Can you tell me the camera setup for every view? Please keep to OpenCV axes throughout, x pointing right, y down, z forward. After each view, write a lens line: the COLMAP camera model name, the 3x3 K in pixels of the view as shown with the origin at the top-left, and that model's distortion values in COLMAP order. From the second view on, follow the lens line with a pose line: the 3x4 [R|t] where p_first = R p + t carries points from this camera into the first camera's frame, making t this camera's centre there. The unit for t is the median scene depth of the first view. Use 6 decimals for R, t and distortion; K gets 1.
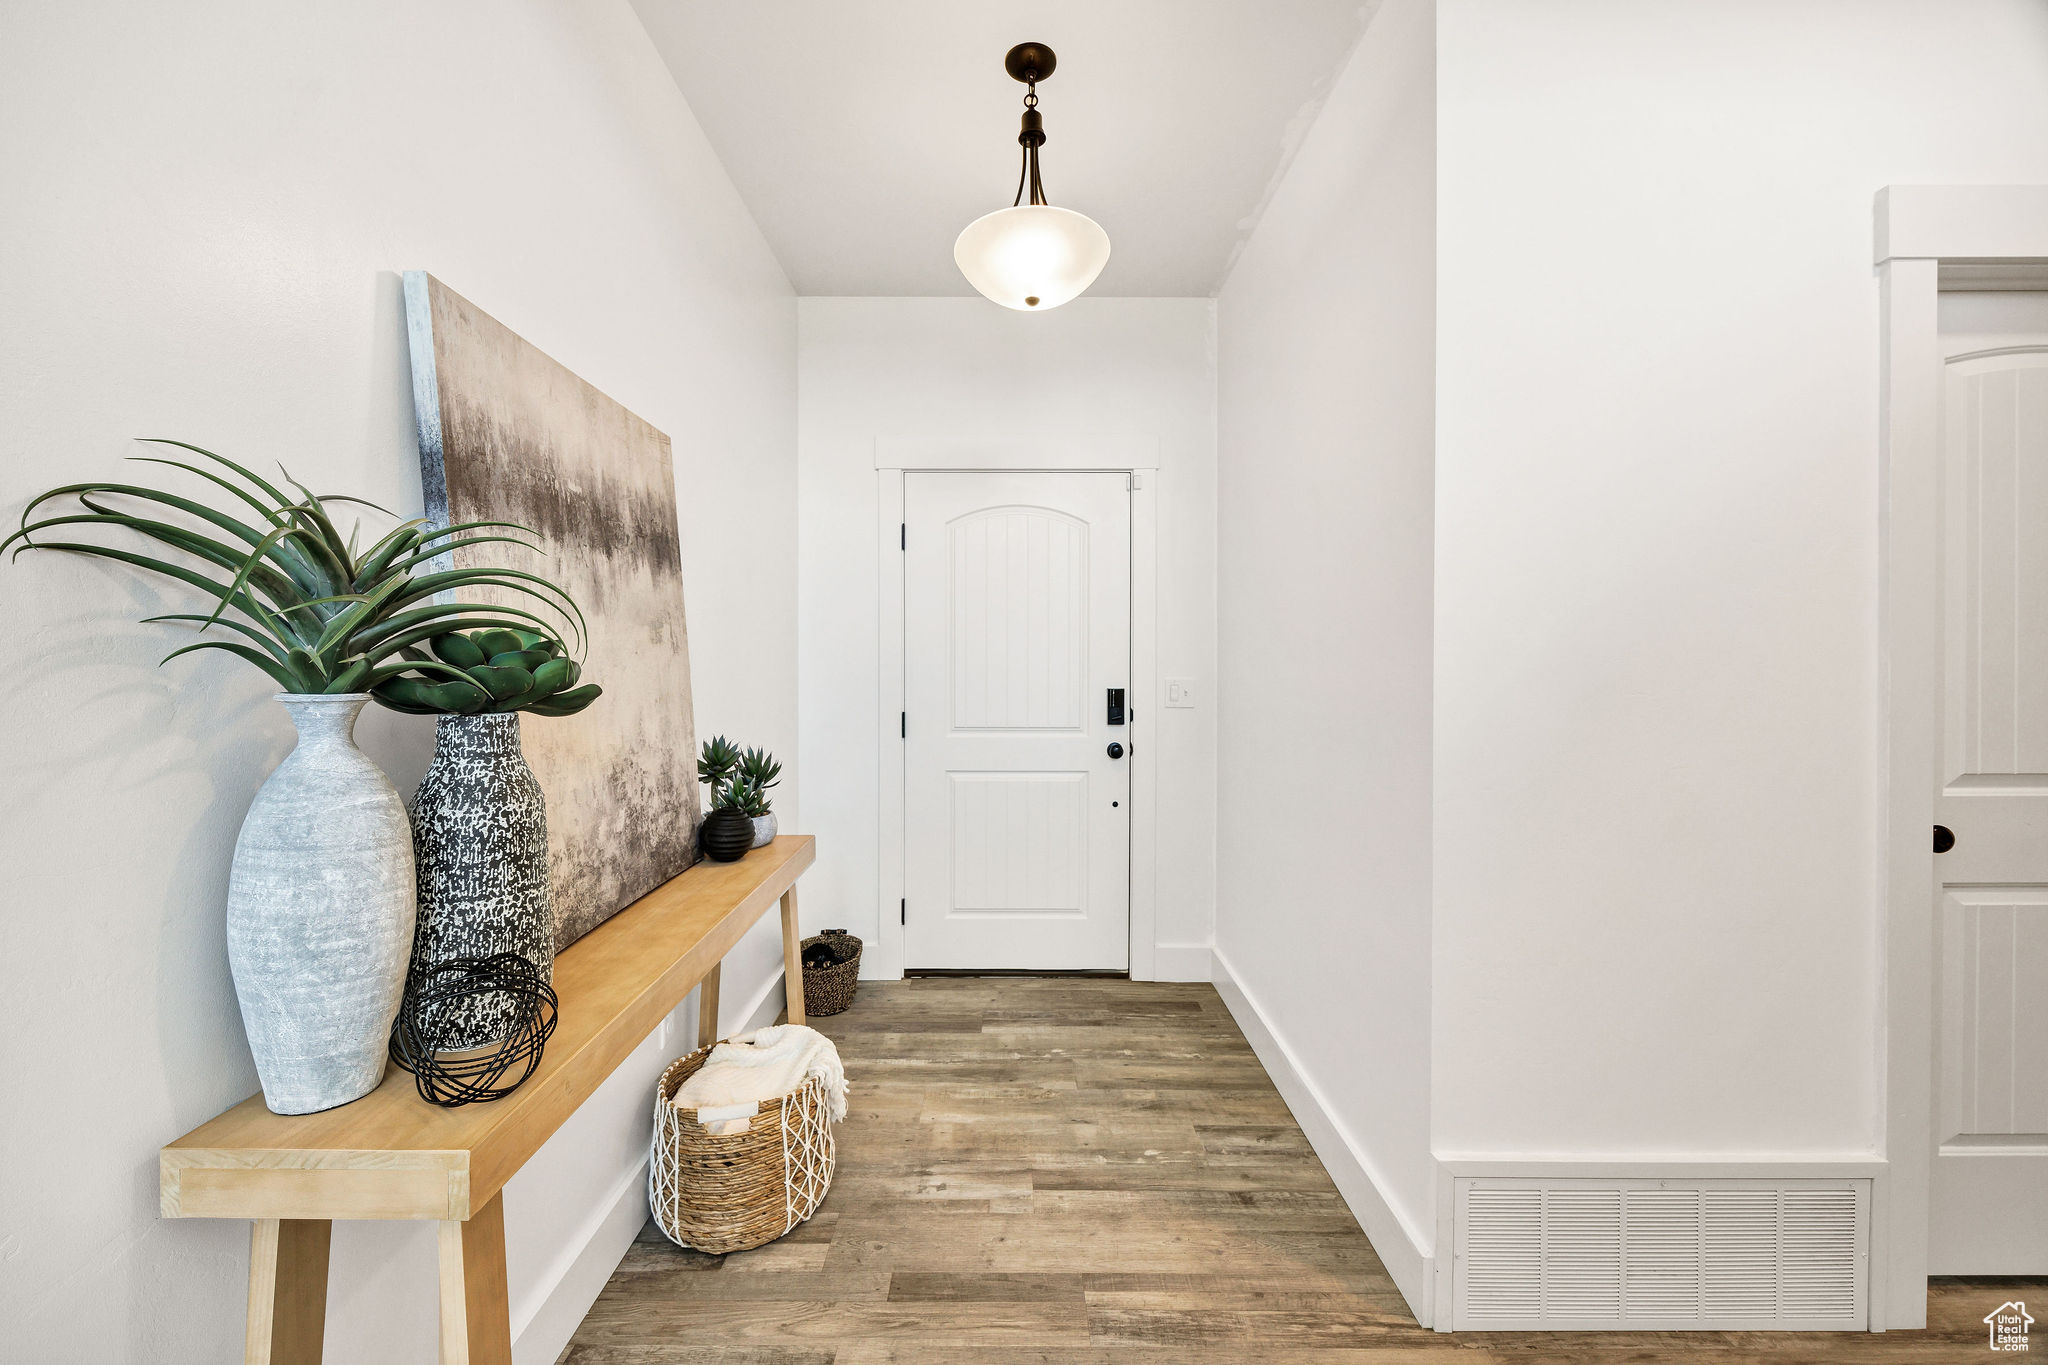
lens RADIAL K [[791.4, 0, 1023.2], [0, 791.4, 680.6], [0, 0, 1]] dist [-0.002873, -0.000643]
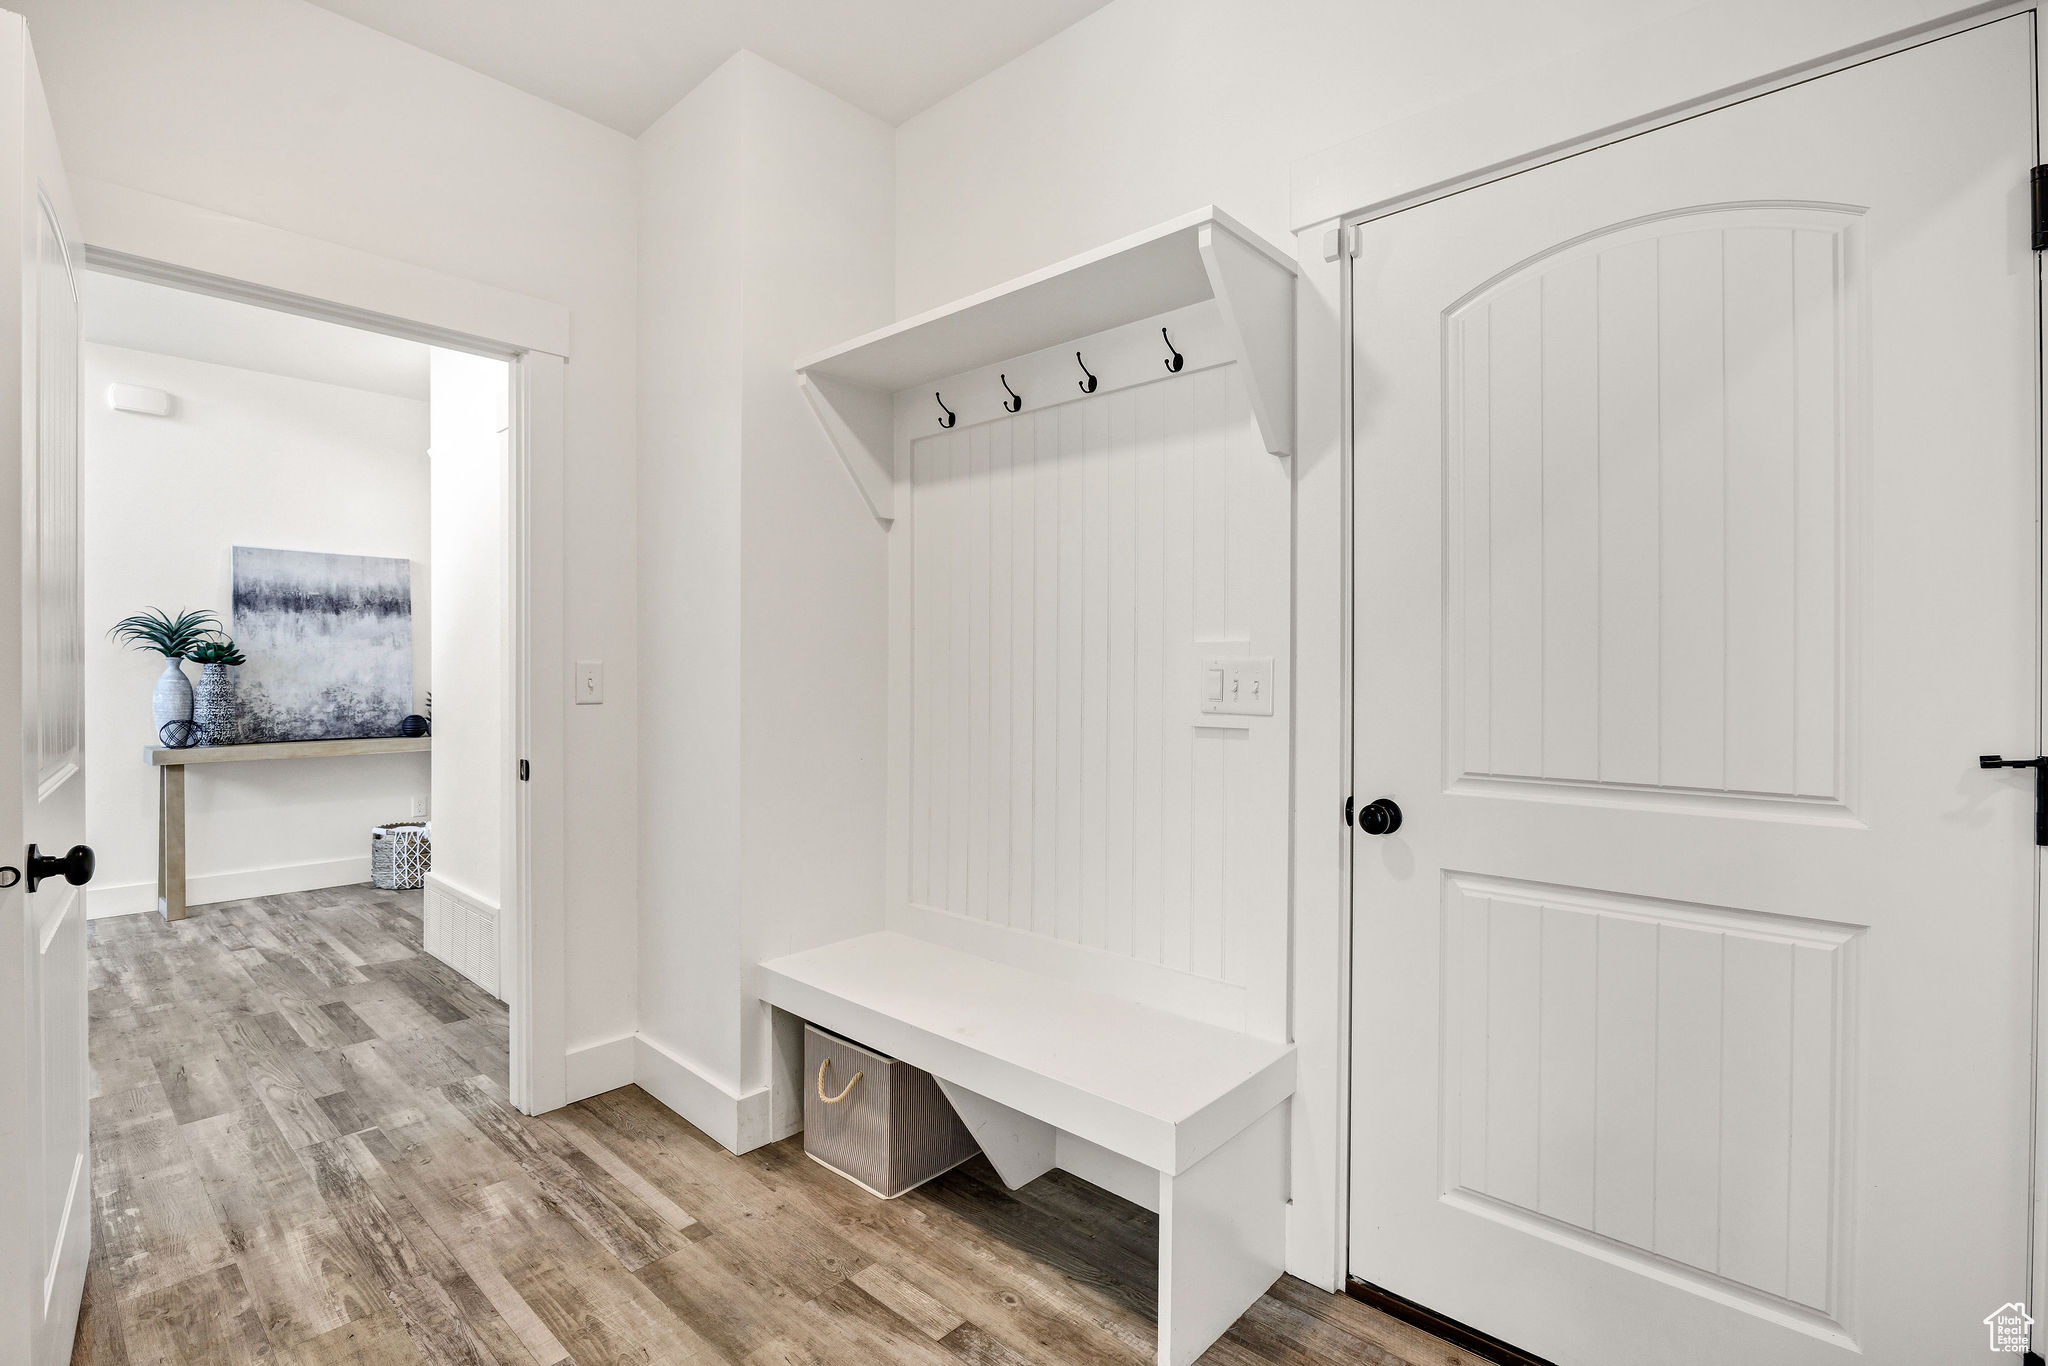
lens RADIAL K [[947.2, 0, 1024.1], [0, 947.2, 681.2], [0, 0, 1]] dist [-0.001208, -0.000114]
pose [[0.729727, -0.006092, -0.683712, 4.000769], [-0.000962, 0.999950, -0.009937, 0.123443], [0.683738, 0.007909, 0.729685, 0.252139]]
